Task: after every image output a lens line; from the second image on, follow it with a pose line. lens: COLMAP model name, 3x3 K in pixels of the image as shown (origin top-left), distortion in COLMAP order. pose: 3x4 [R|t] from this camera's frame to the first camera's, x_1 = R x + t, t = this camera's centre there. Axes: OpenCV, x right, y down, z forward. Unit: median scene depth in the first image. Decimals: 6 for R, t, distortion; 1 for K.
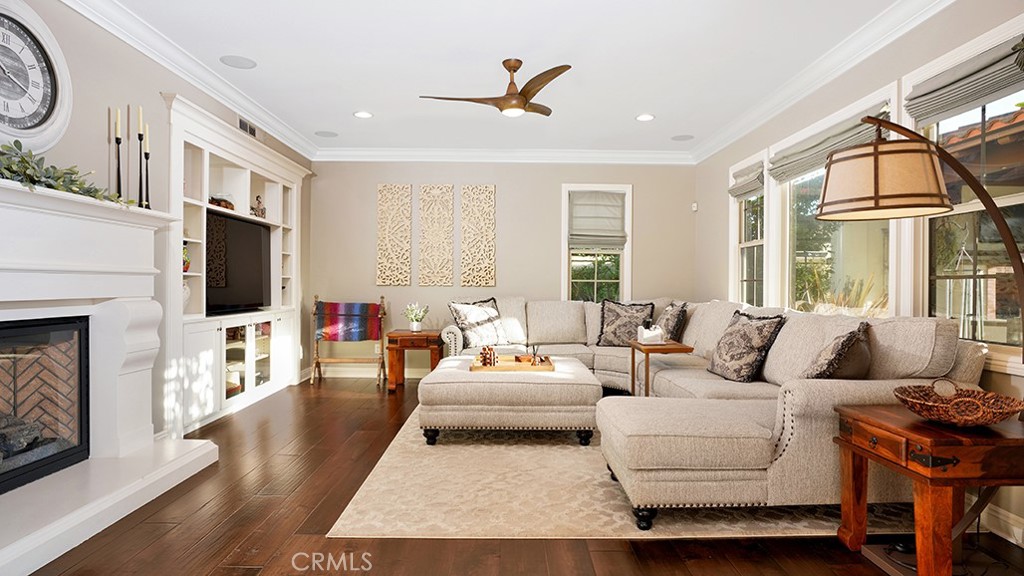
lens RADIAL K [[581.5, 0, 512.0], [0, 581.5, 288.0], [0, 0, 1]] dist [-0.002493, -0.000540]
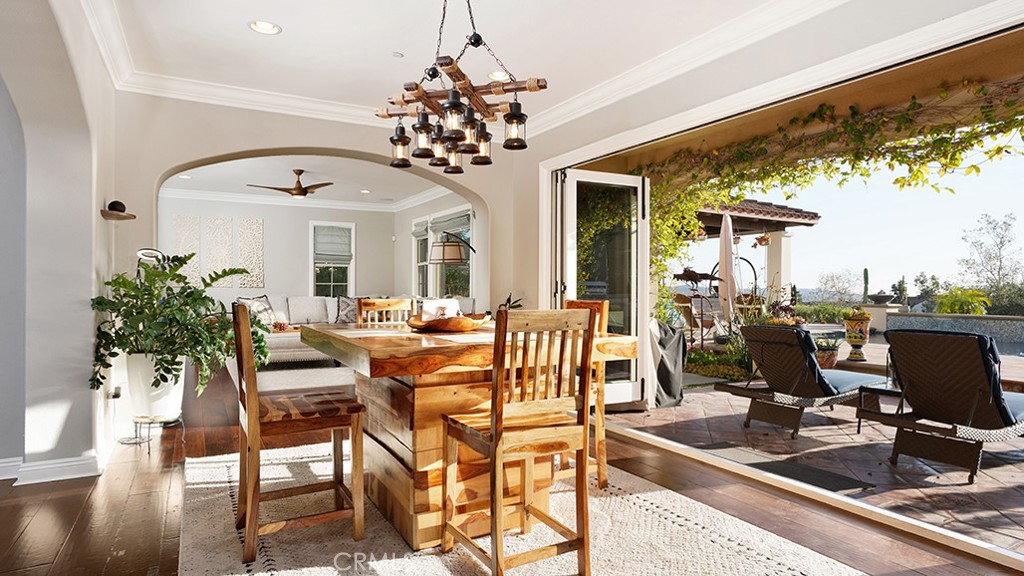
lens RADIAL K [[581.5, 0, 512.0], [0, 581.5, 288.0], [0, 0, 1]] dist [-0.002493, -0.000540]
pose [[0.880373, -0.002968, 0.474272, -0.192251], [0.003865, 0.999992, -0.000915, 0.003082], [-0.474266, 0.002639, 0.880378, -0.676647]]
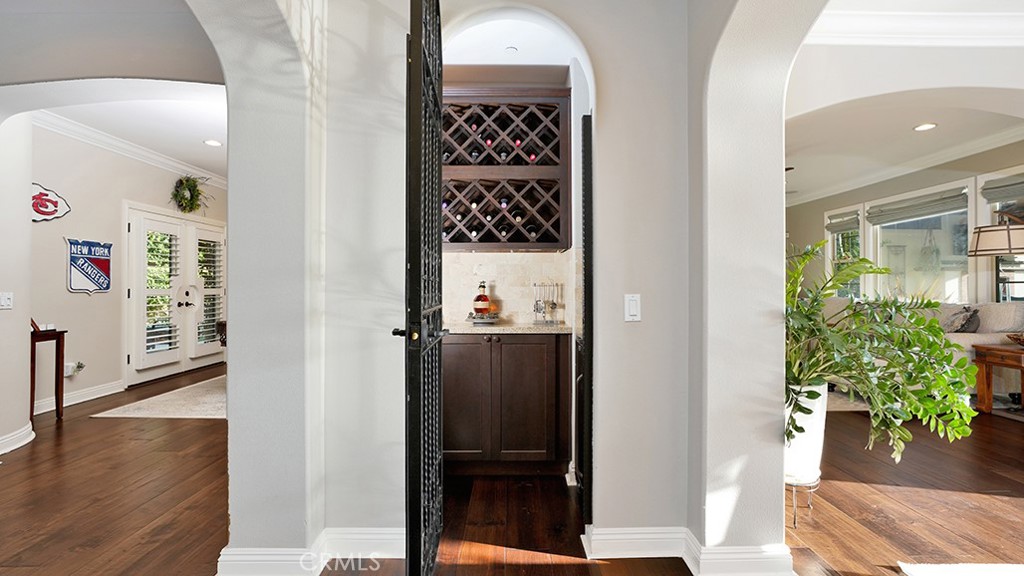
lens RADIAL K [[485.2, 0, 512.9], [0, 485.2, 281.2], [0, 0, 1]] dist [0.000060, 0.001082]
pose [[0.999962, -0.001388, -0.008565, -0.445101], [0.001272, 0.999907, -0.013565, -0.001806], [0.008583, 0.013554, 0.999871, -0.314794]]
